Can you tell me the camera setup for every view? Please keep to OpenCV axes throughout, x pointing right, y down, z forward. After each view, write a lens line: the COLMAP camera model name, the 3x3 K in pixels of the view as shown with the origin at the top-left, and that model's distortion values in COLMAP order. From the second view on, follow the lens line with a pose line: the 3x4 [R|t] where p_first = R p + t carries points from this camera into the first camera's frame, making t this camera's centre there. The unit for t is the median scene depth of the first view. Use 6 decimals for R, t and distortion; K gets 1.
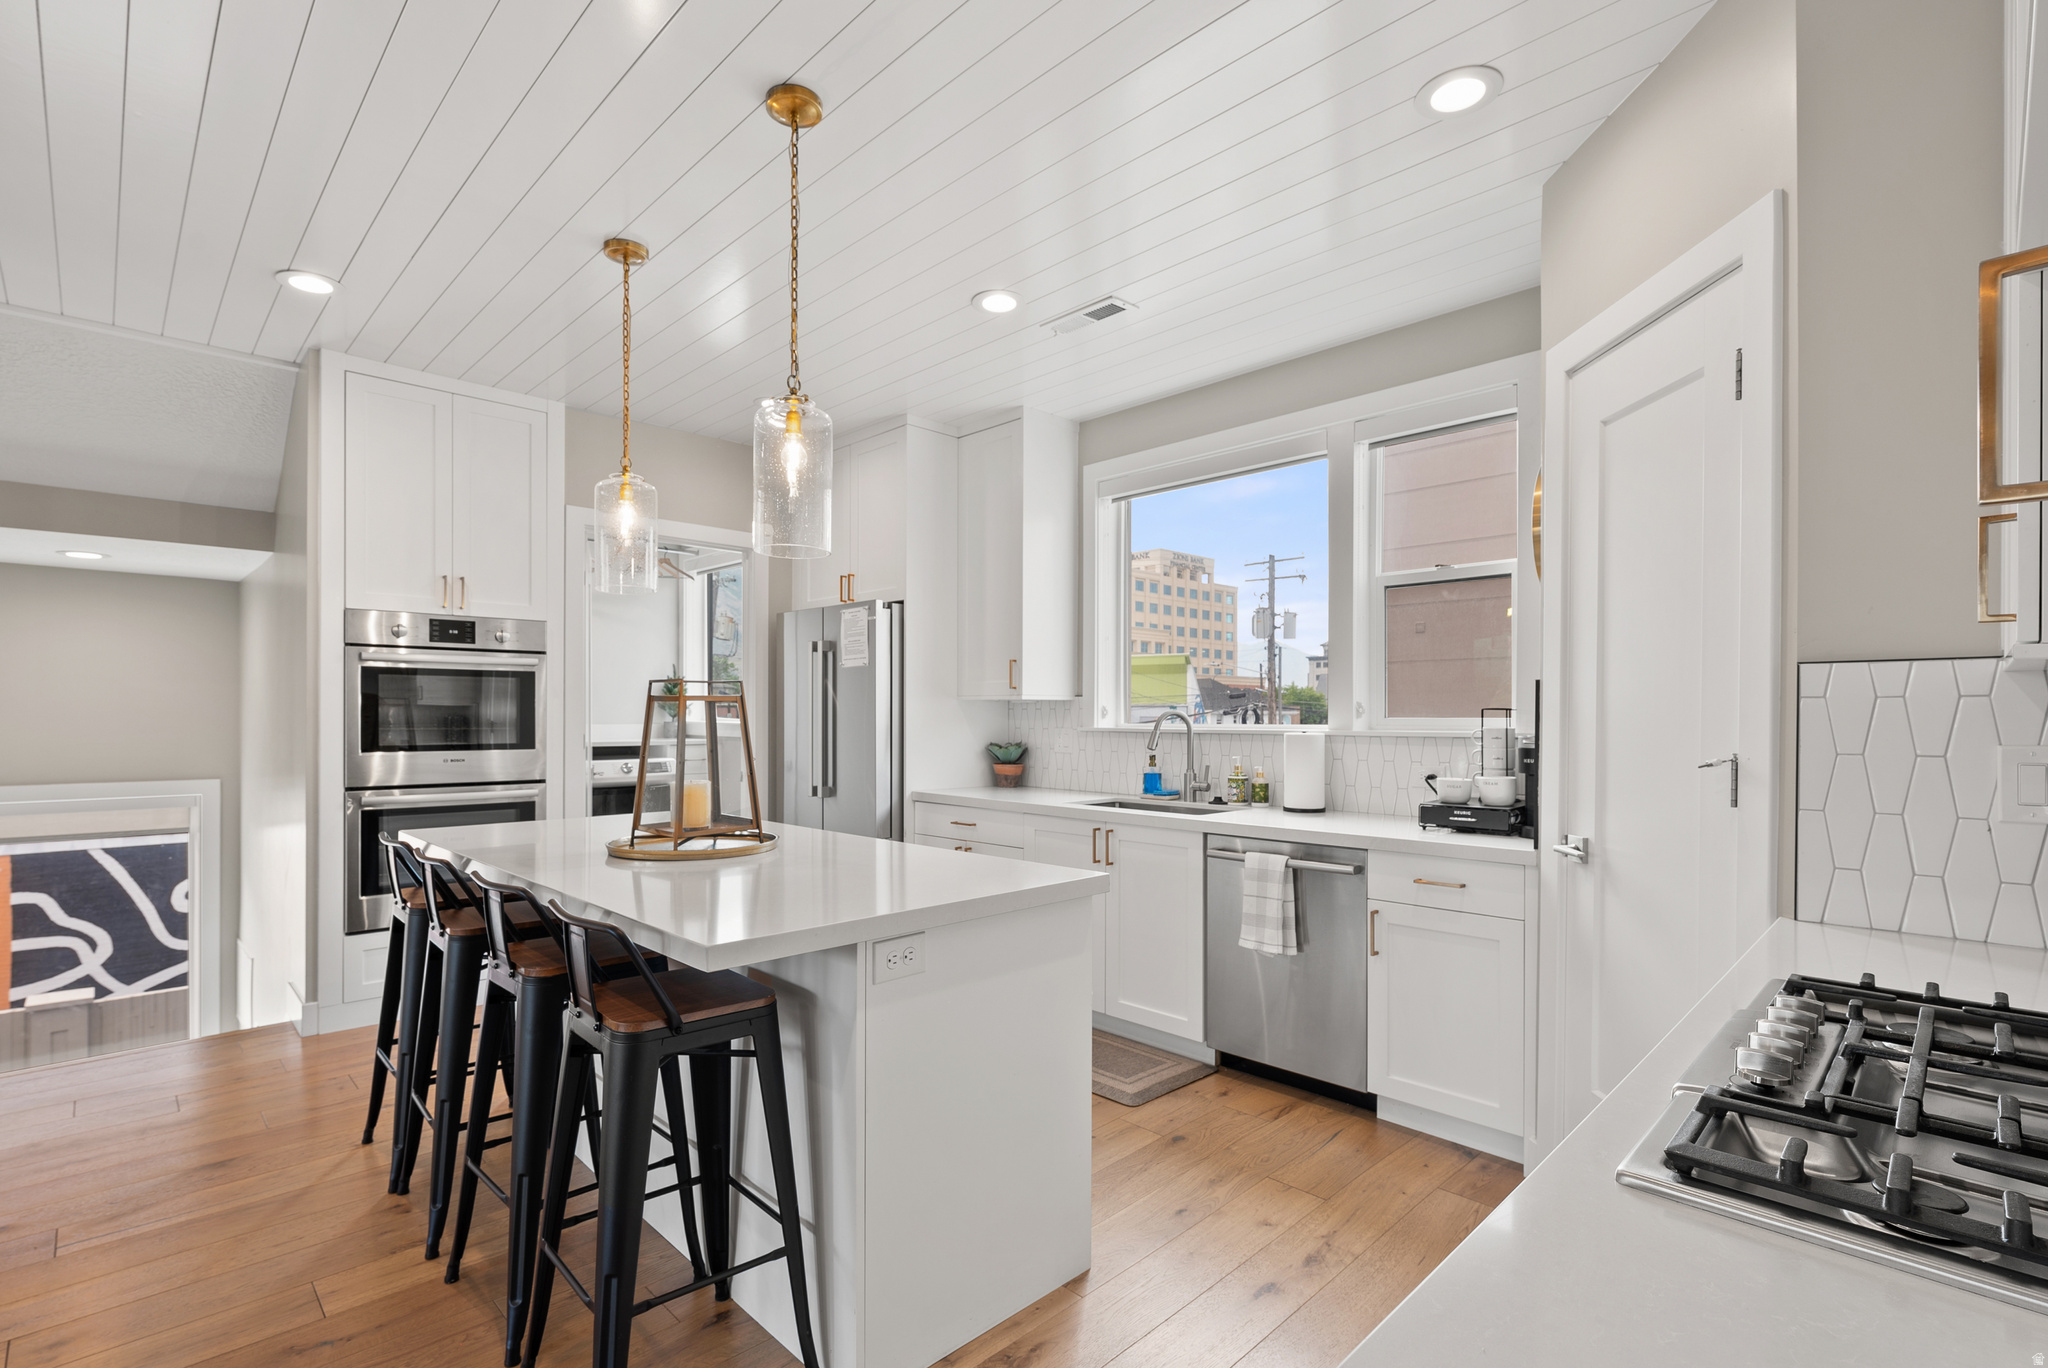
lens RADIAL K [[944.8, 0, 1039.9], [0, 944.8, 714.8], [0, 0, 1]] dist [-0.004400, 0.000875]
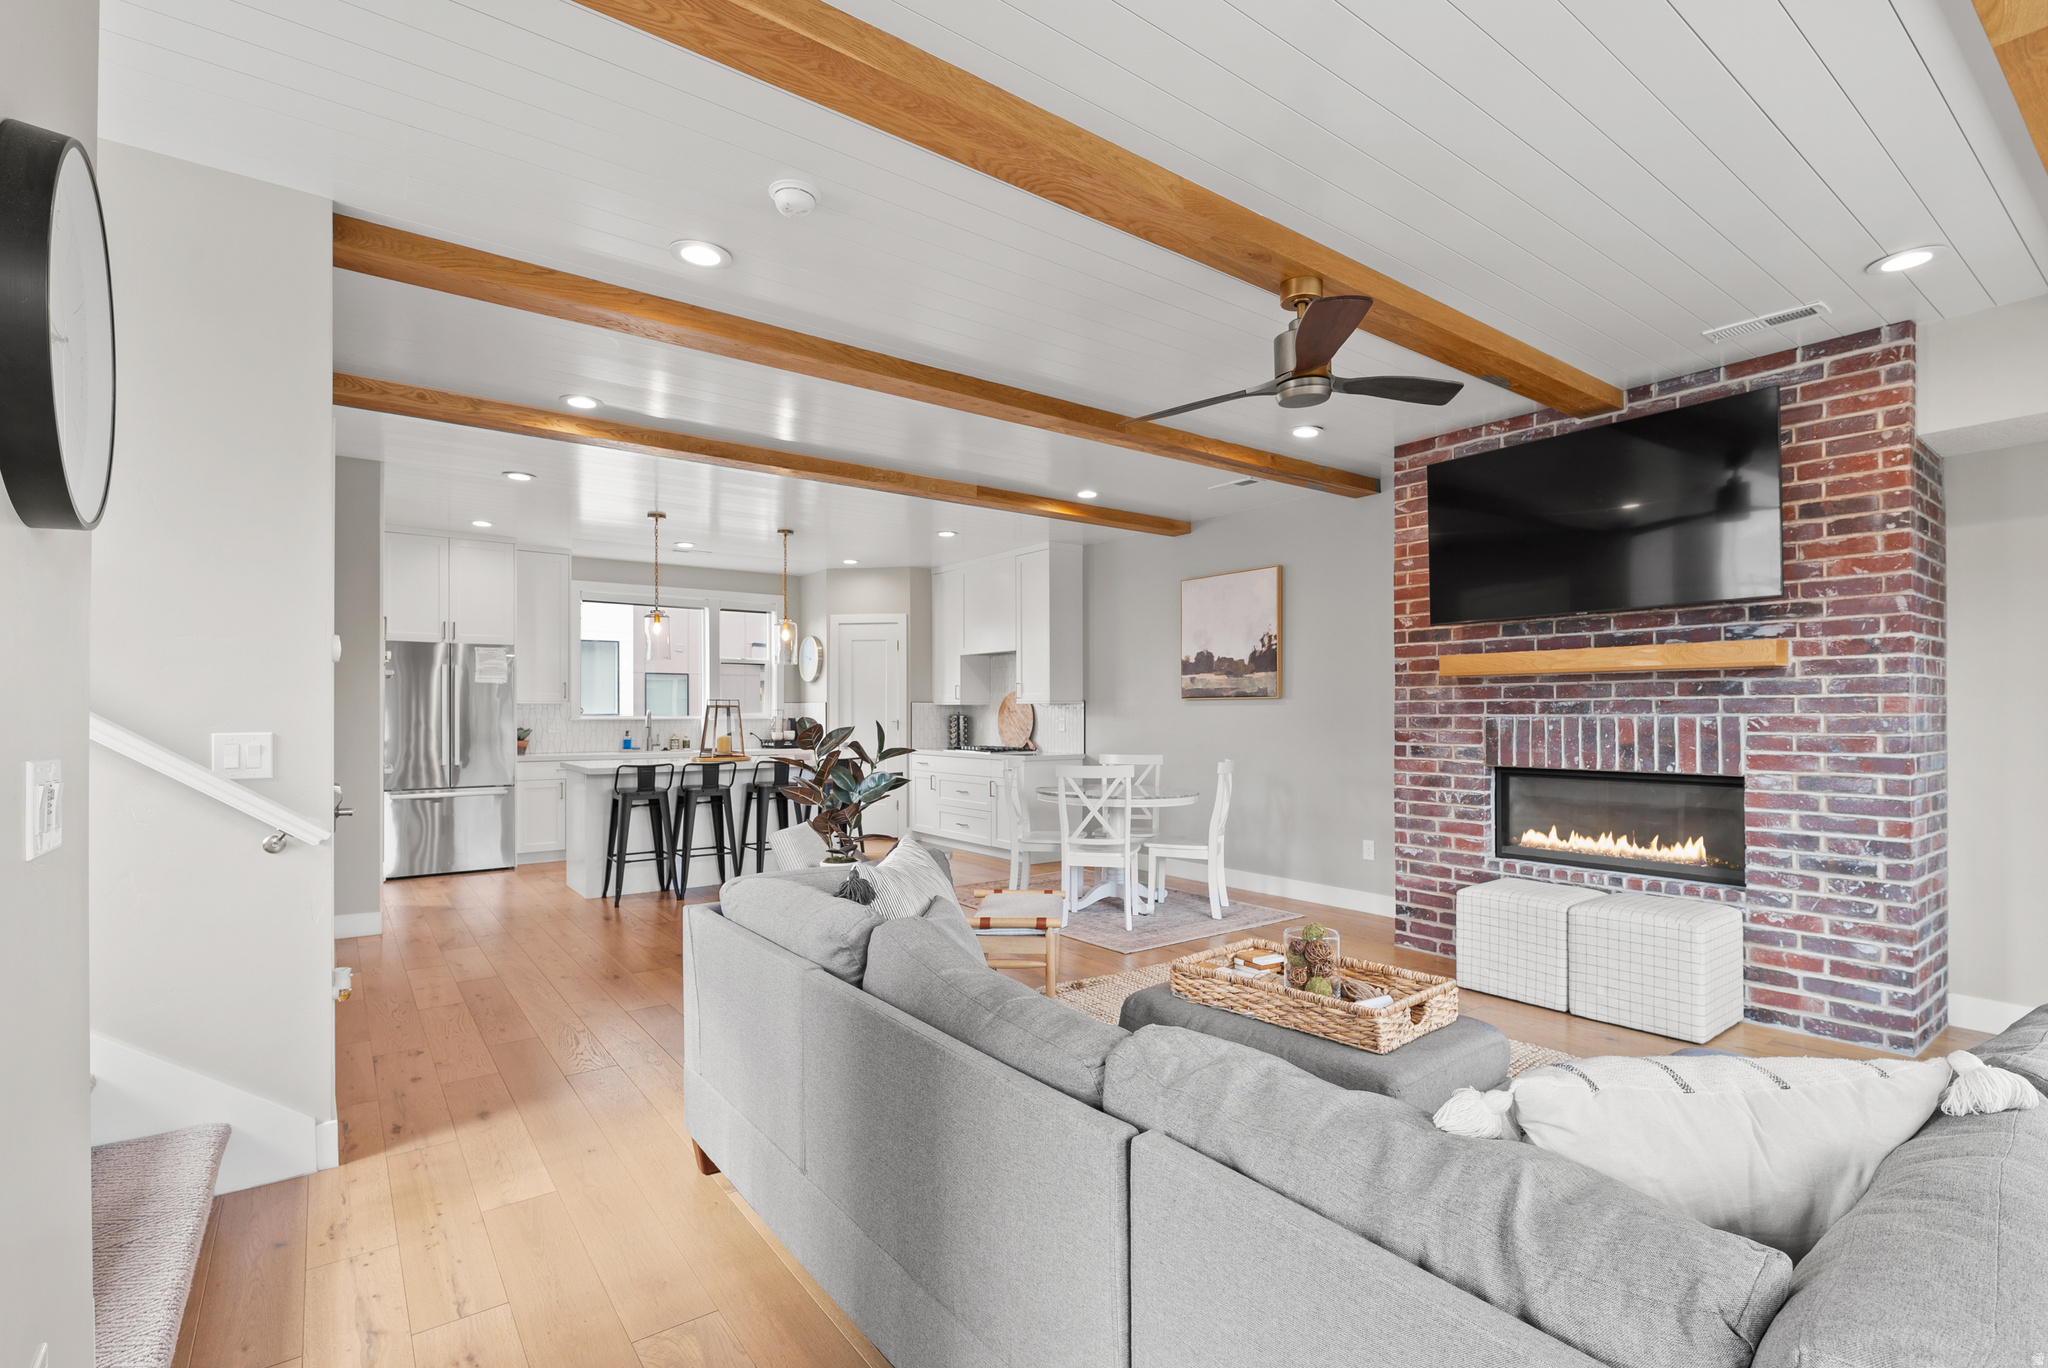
lens RADIAL K [[944.8, 0, 1014.1], [0, 944.8, 705.4], [0, 0, 1]] dist [-0.004400, 0.000875]
pose [[0.158886, 0.000603, 0.987297, -2.381515], [0.005928, 0.999981, -0.001565, -0.013961], [-0.987279, 0.006101, 0.158880, -0.376274]]
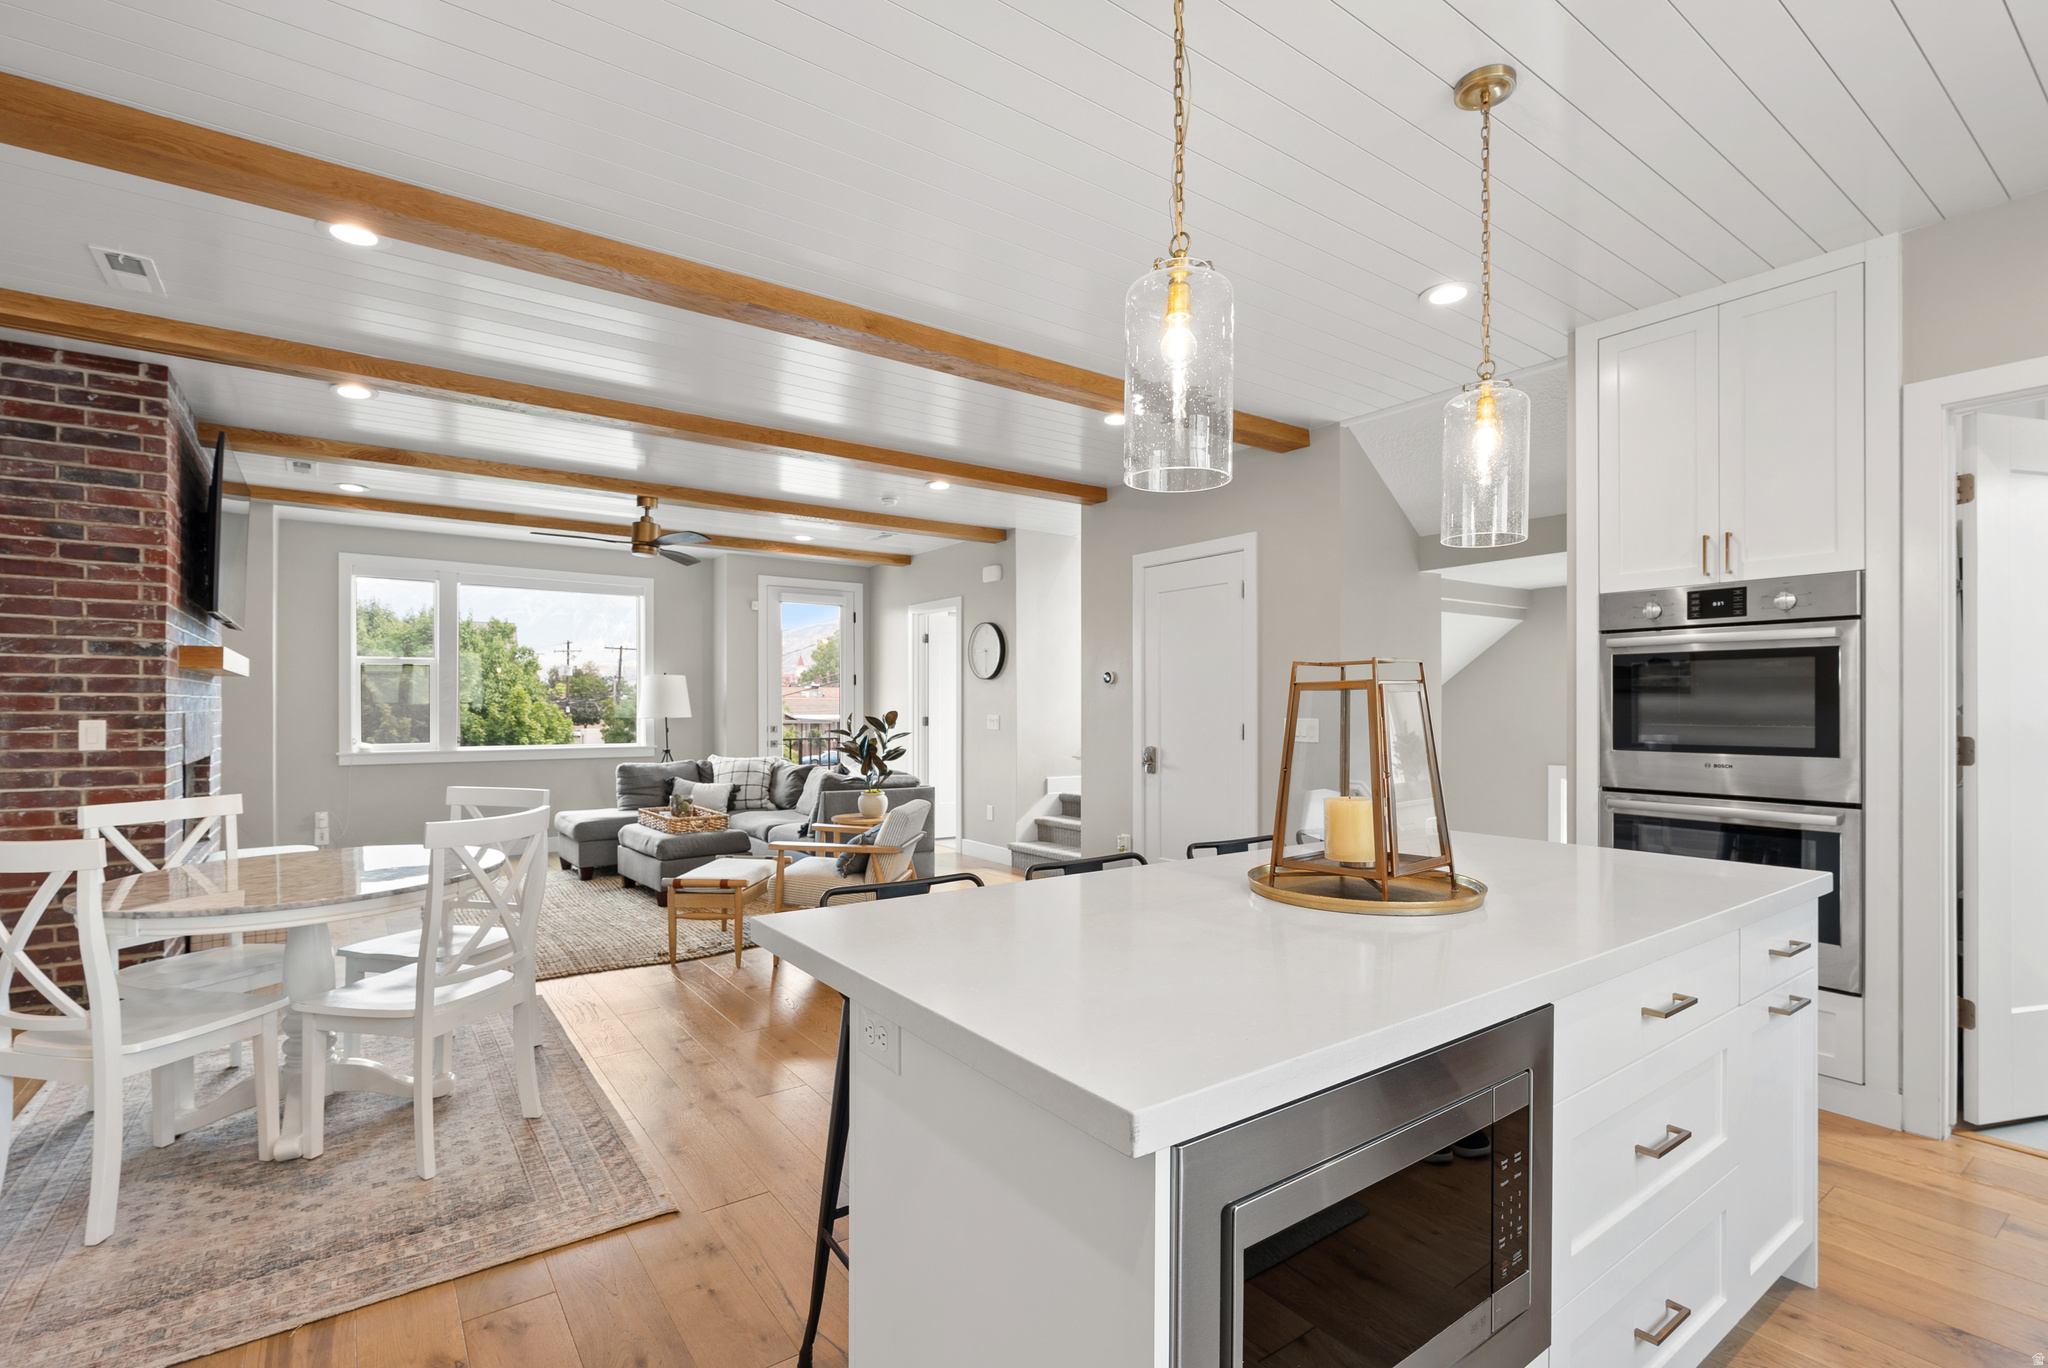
lens RADIAL K [[944.8, 0, 1024.4], [0, 944.8, 702.8], [0, 0, 1]] dist [-0.004400, 0.000875]
pose [[-0.158028, -0.007042, -0.987410, 0.290799], [0.000190, 0.999974, -0.007162, 0.001058], [0.987435, -0.001320, -0.158023, 0.626963]]
